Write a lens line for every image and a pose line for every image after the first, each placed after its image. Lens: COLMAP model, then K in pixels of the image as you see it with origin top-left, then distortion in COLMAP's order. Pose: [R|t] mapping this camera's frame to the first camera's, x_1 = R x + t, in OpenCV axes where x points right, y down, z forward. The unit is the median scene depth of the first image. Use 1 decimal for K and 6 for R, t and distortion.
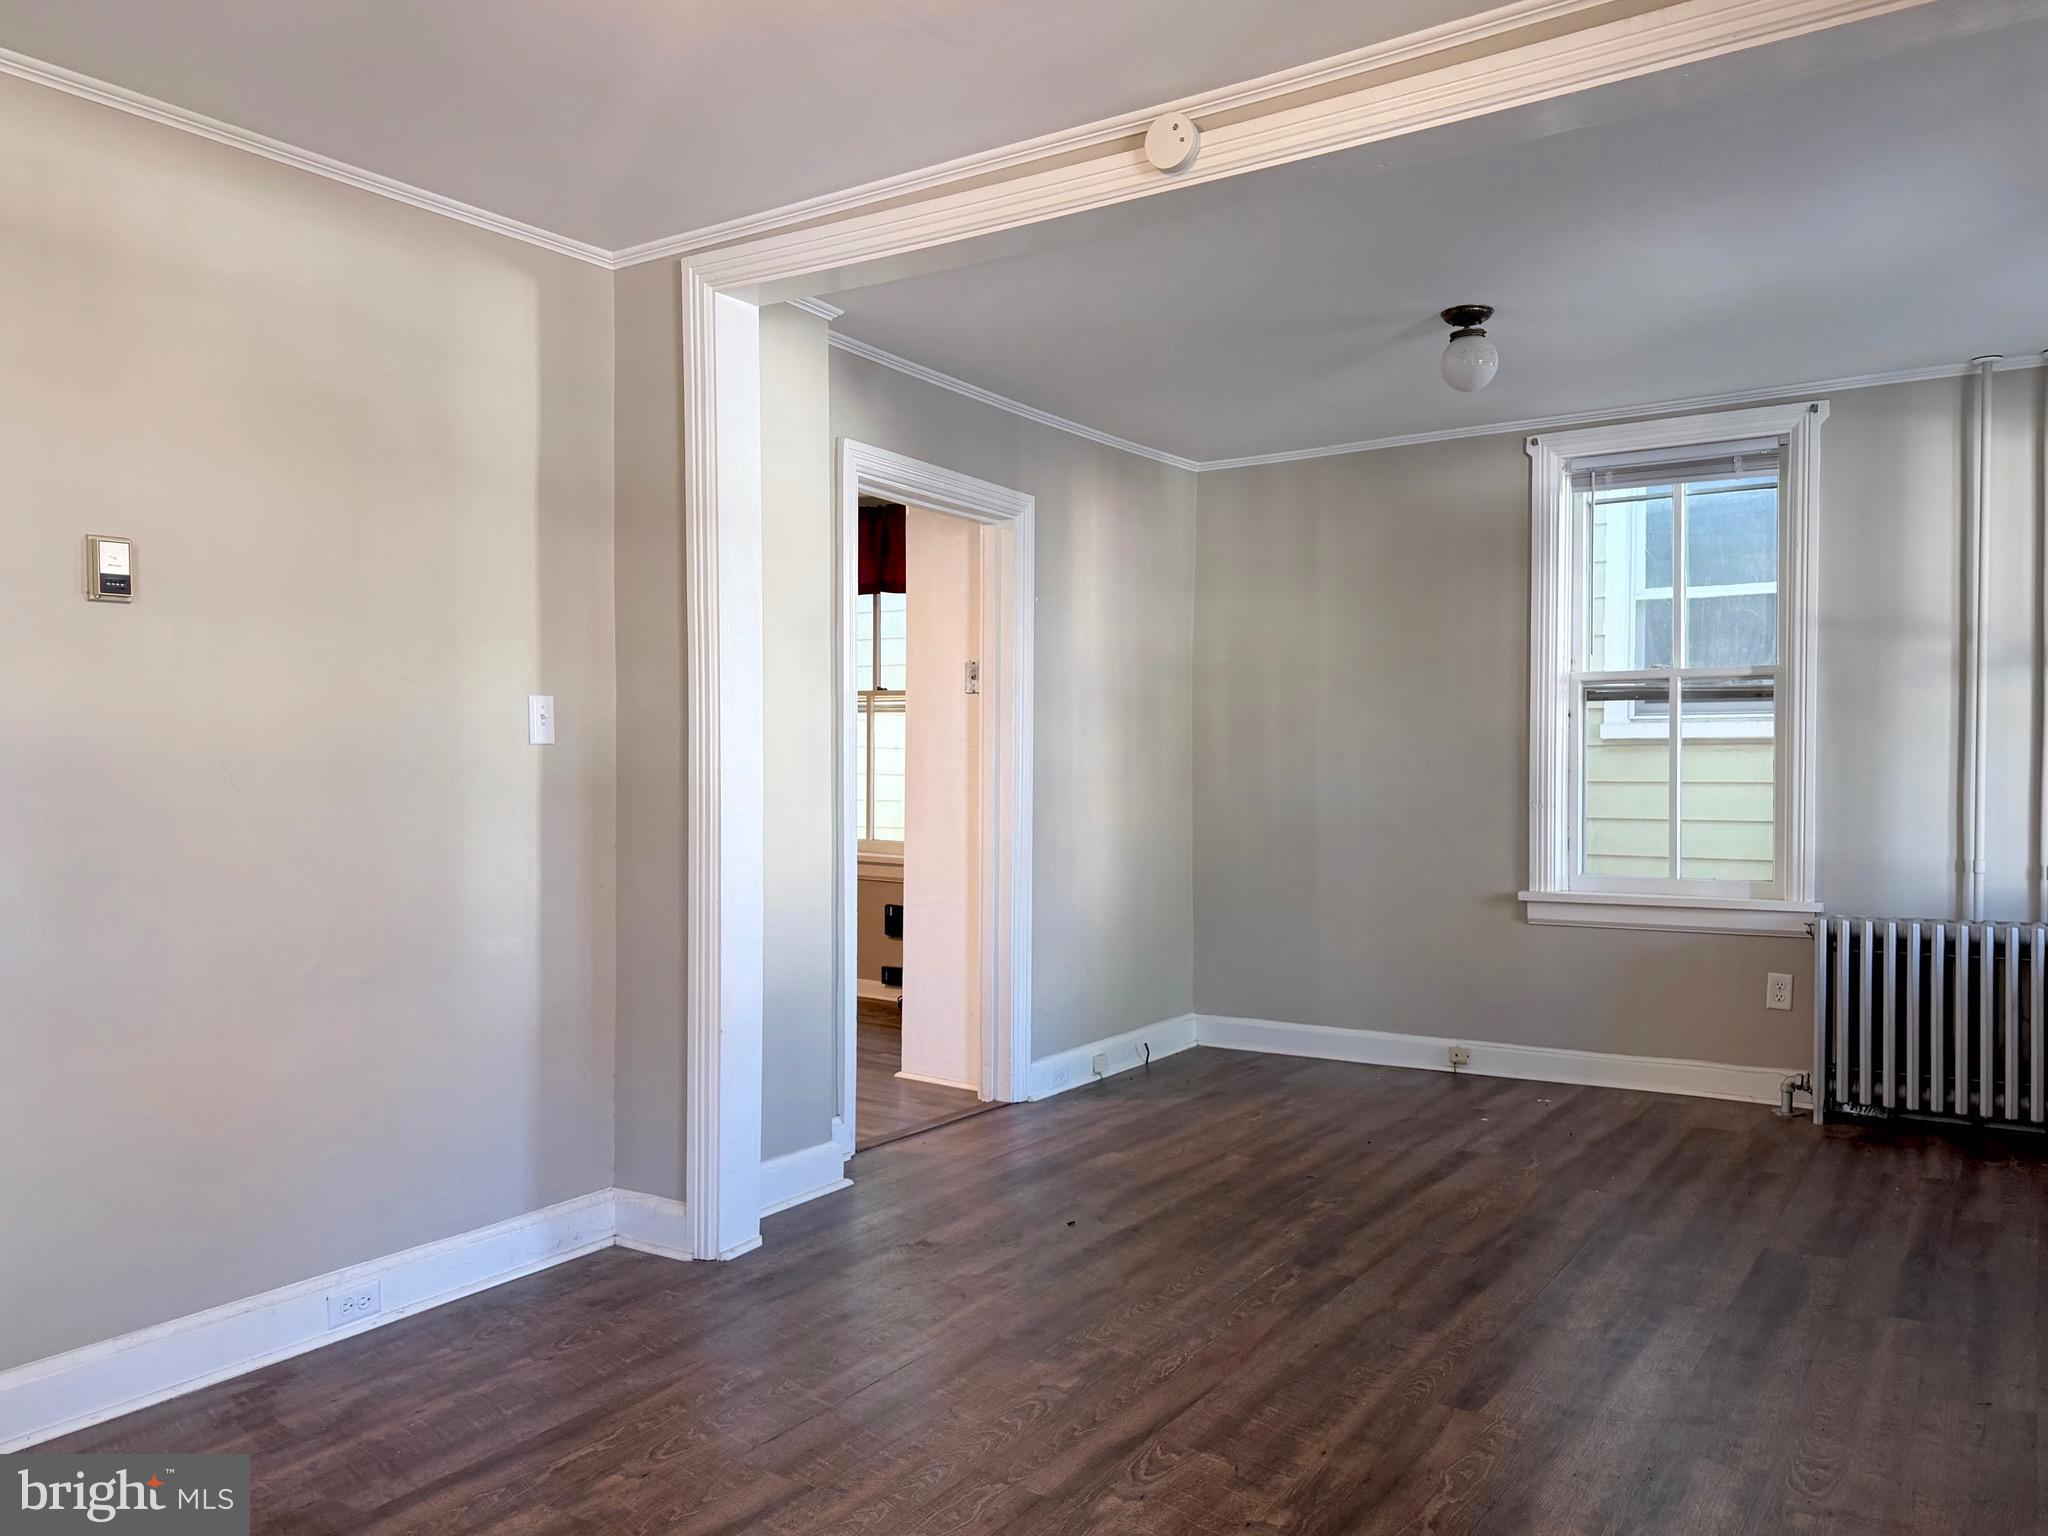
lens RADIAL K [[1475.3, 0, 1018.1], [0, 1475.3, 762.4], [0, 0, 1]] dist [0.035969, -0.011998]
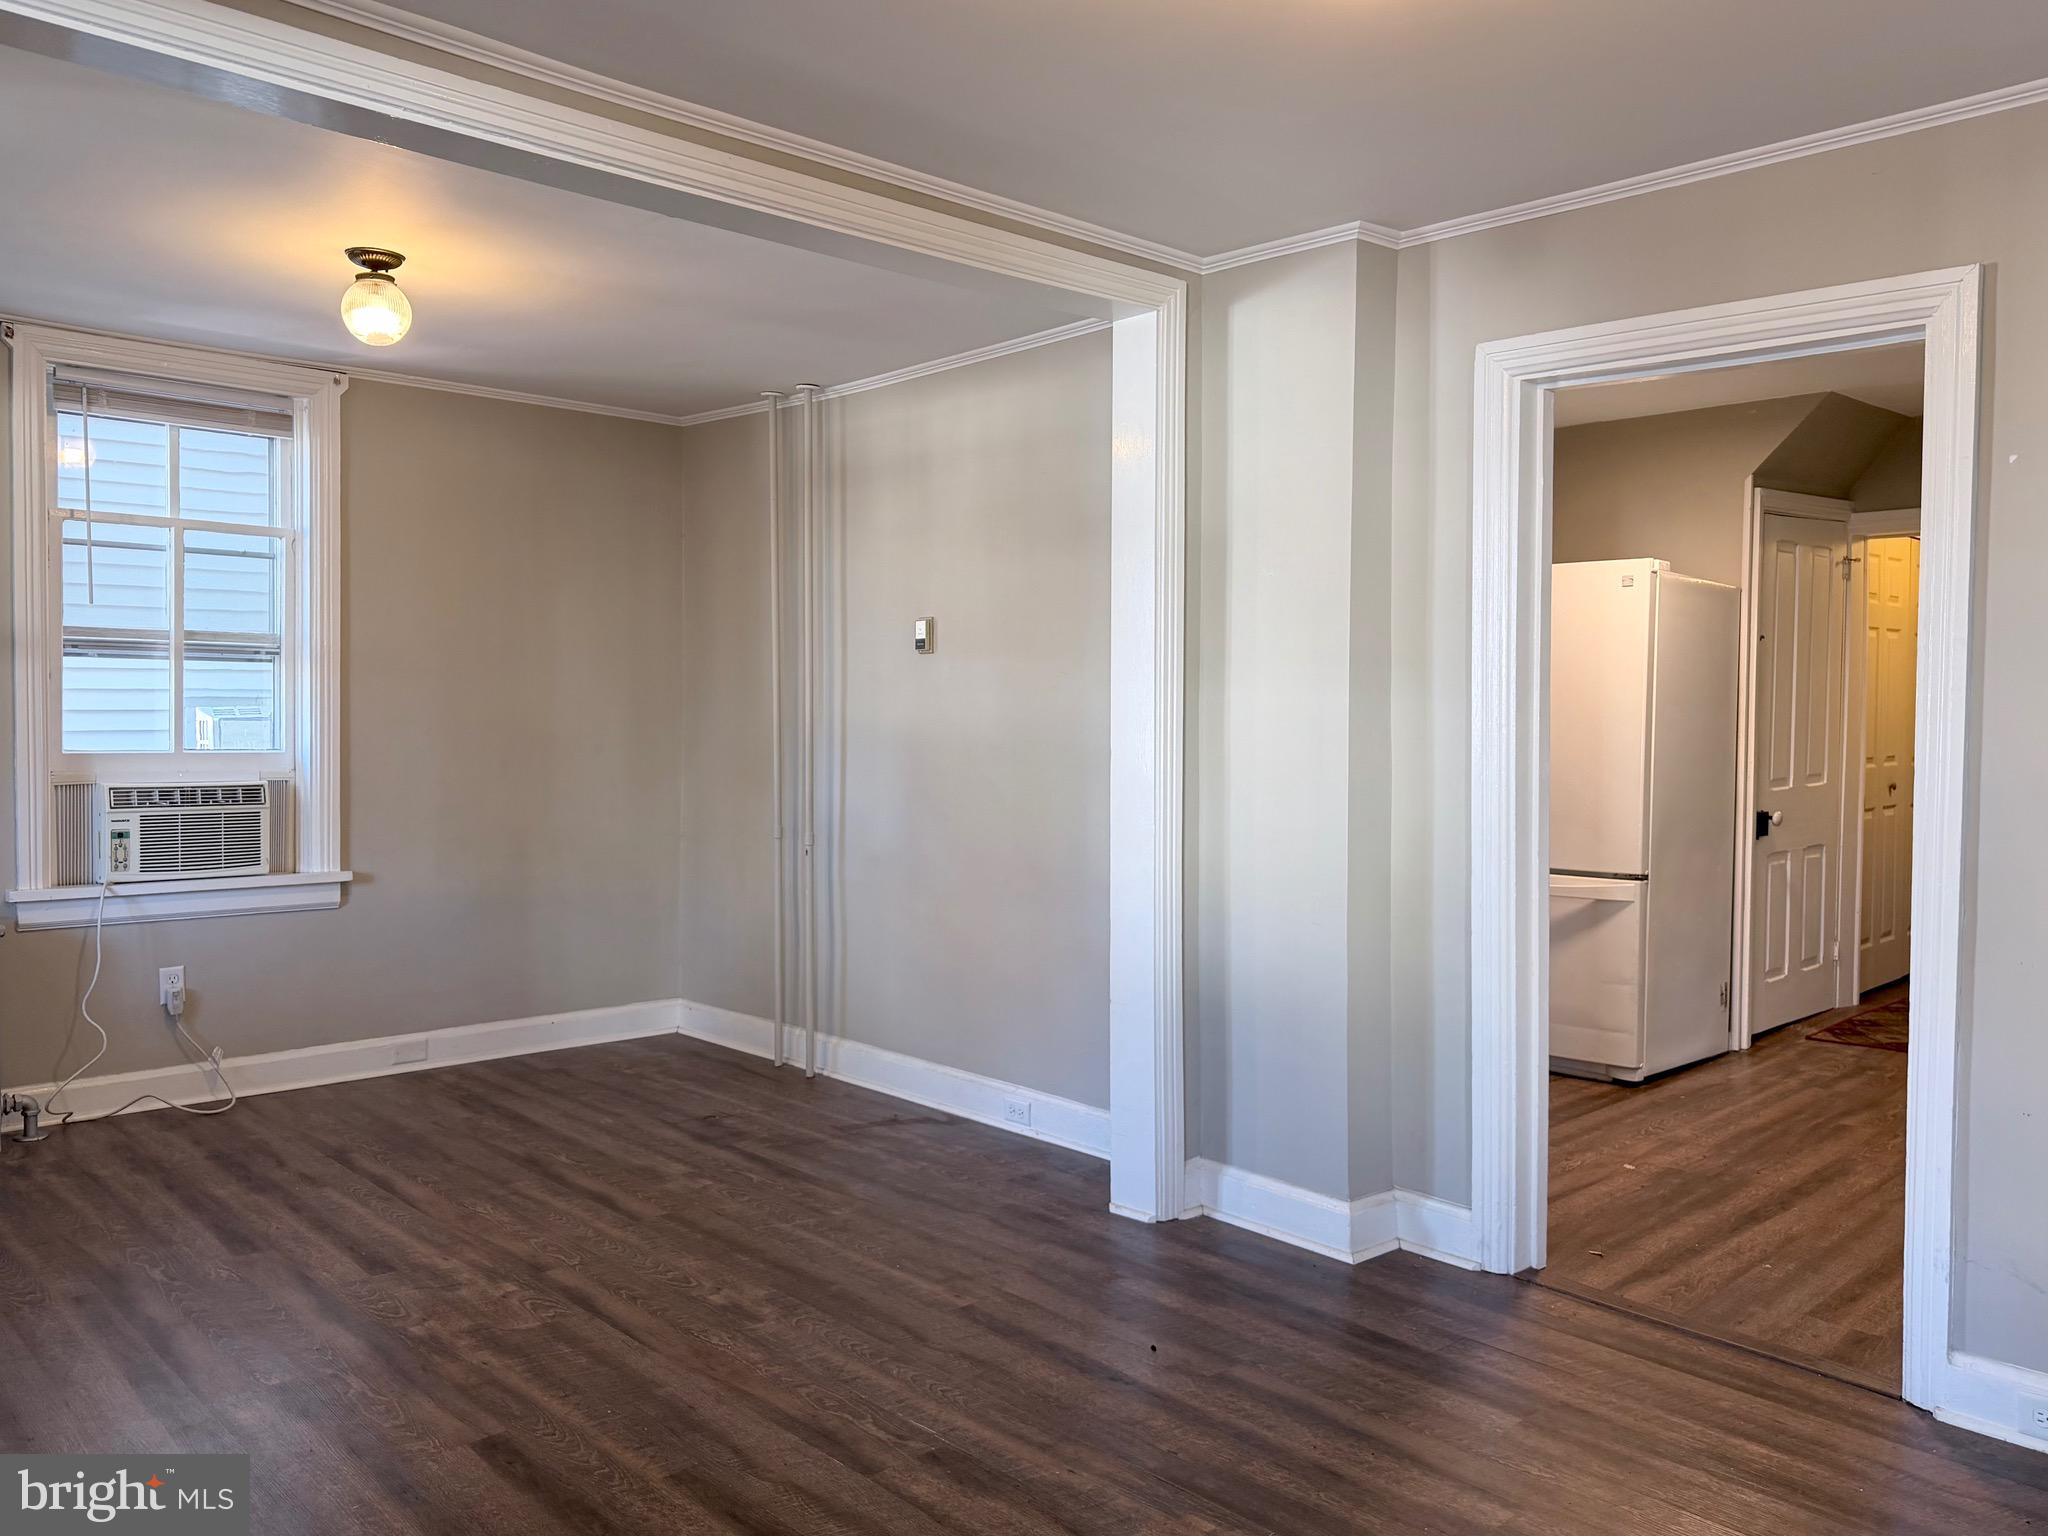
lens RADIAL K [[1573.6, 0, 1066.6], [0, 1573.6, 749.8], [0, 0, 1]] dist [0.027656, -0.023520]
pose [[-0.196186, 0.034553, -0.979958, 1.083489], [-0.009343, 0.999268, 0.037104, -0.052022], [0.980522, 0.016435, -0.195720, 1.390082]]
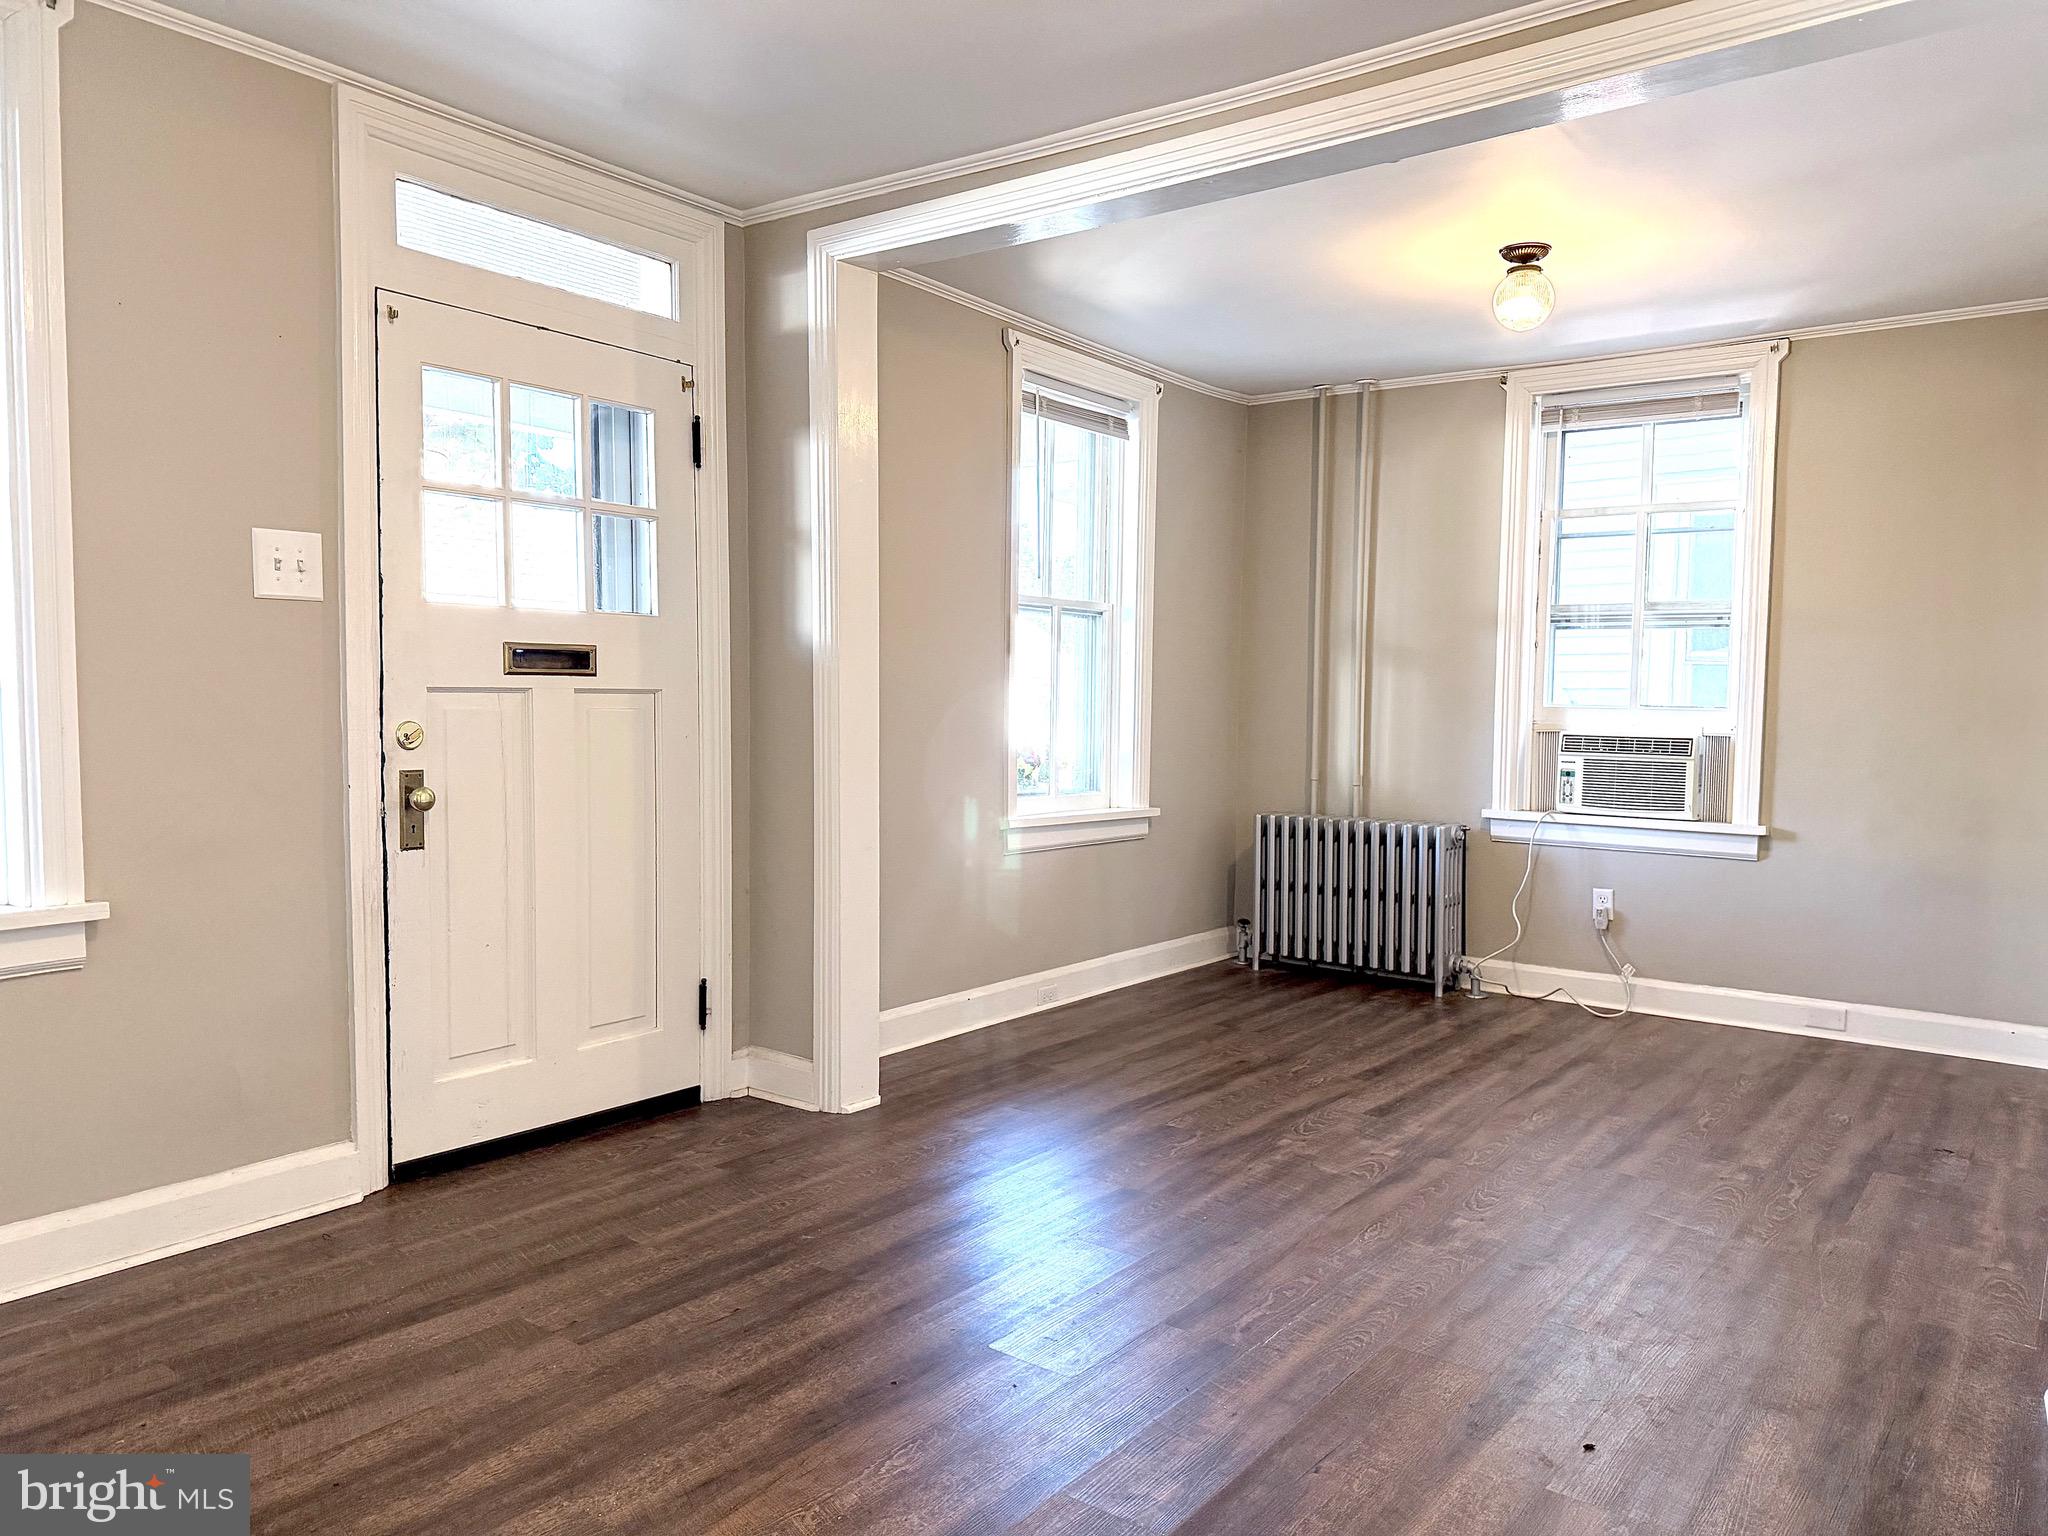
lens RADIAL K [[1475.3, 0, 1028.4], [0, 1475.3, 778.8], [0, 0, 1]] dist [0.035969, -0.011998]
pose [[-0.999143, -0.009616, 0.040254, 0.301737], [-0.007352, 0.998403, 0.056015, 0.011148], [-0.040729, 0.055671, -0.997618, 1.988711]]
